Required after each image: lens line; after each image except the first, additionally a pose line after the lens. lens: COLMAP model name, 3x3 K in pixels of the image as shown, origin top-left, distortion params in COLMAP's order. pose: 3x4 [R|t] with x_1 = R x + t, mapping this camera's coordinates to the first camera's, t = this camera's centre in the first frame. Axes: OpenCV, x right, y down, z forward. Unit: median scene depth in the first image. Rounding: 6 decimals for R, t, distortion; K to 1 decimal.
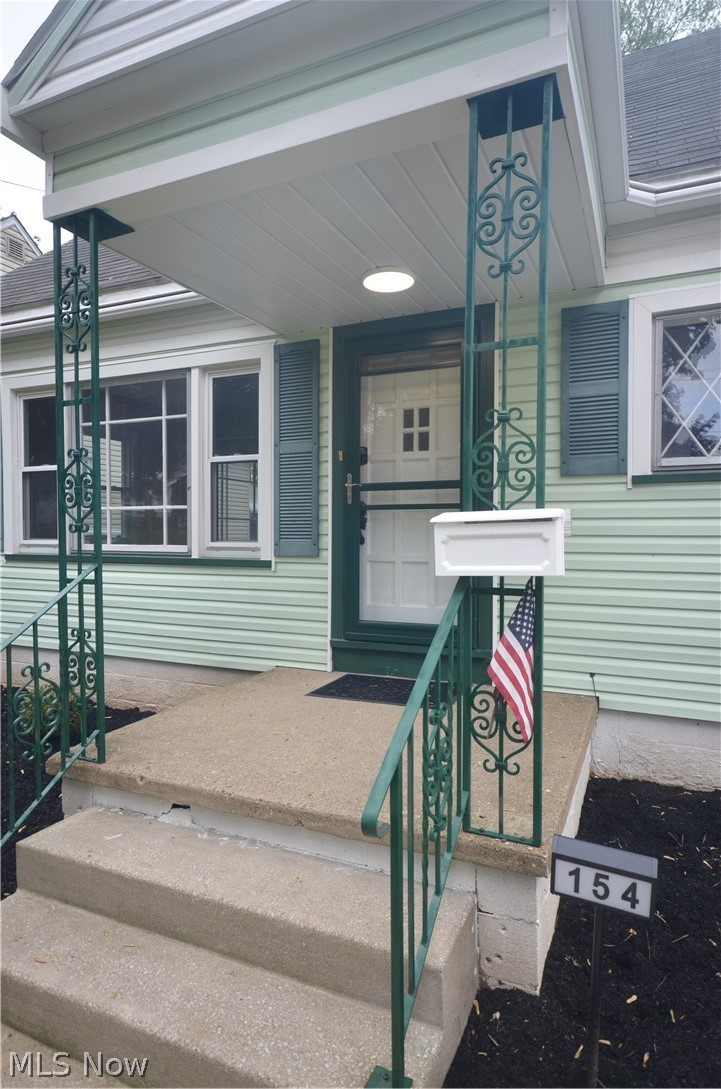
lens RADIAL K [[649.6, 0, 365.1], [0, 649.6, 547.2], [0, 0, 1]] dist [-0.001274, -0.000059]
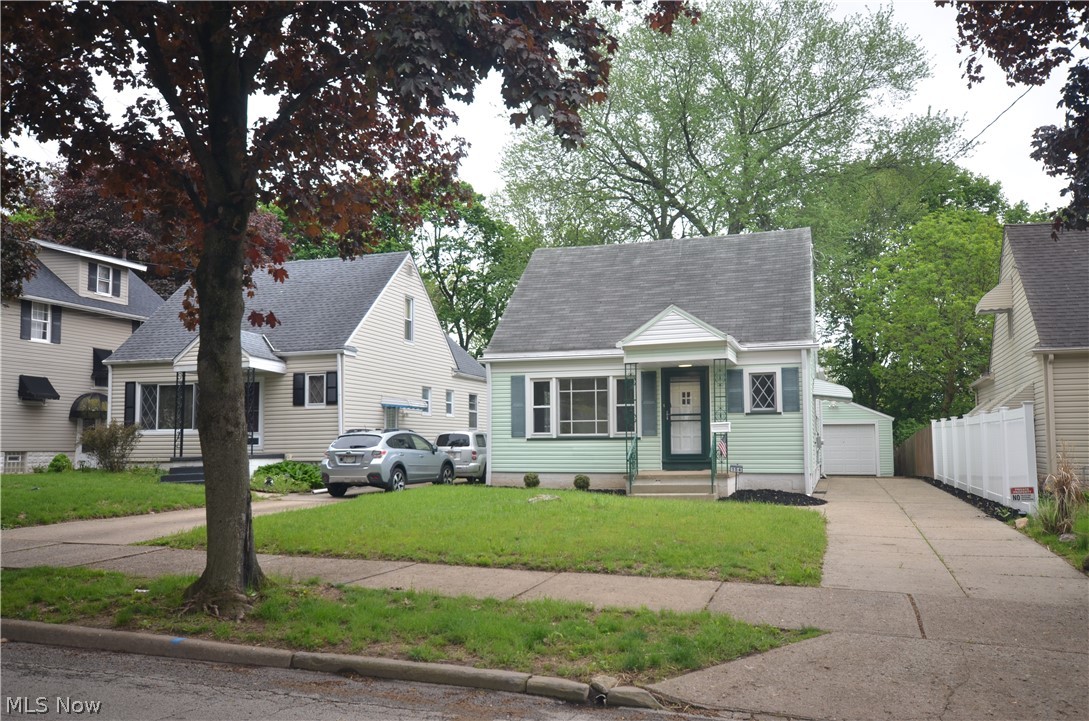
lens RADIAL K [[913.7, 0, 540.3], [0, 913.7, 362.5], [0, 0, 1]] dist [0.006260, 0.000305]
pose [[0.994957, 0.003235, 0.100247, -1.149925], [0.008318, 0.993376, -0.114609, 0.175546], [-0.099953, 0.114865, 0.988340, -3.648329]]
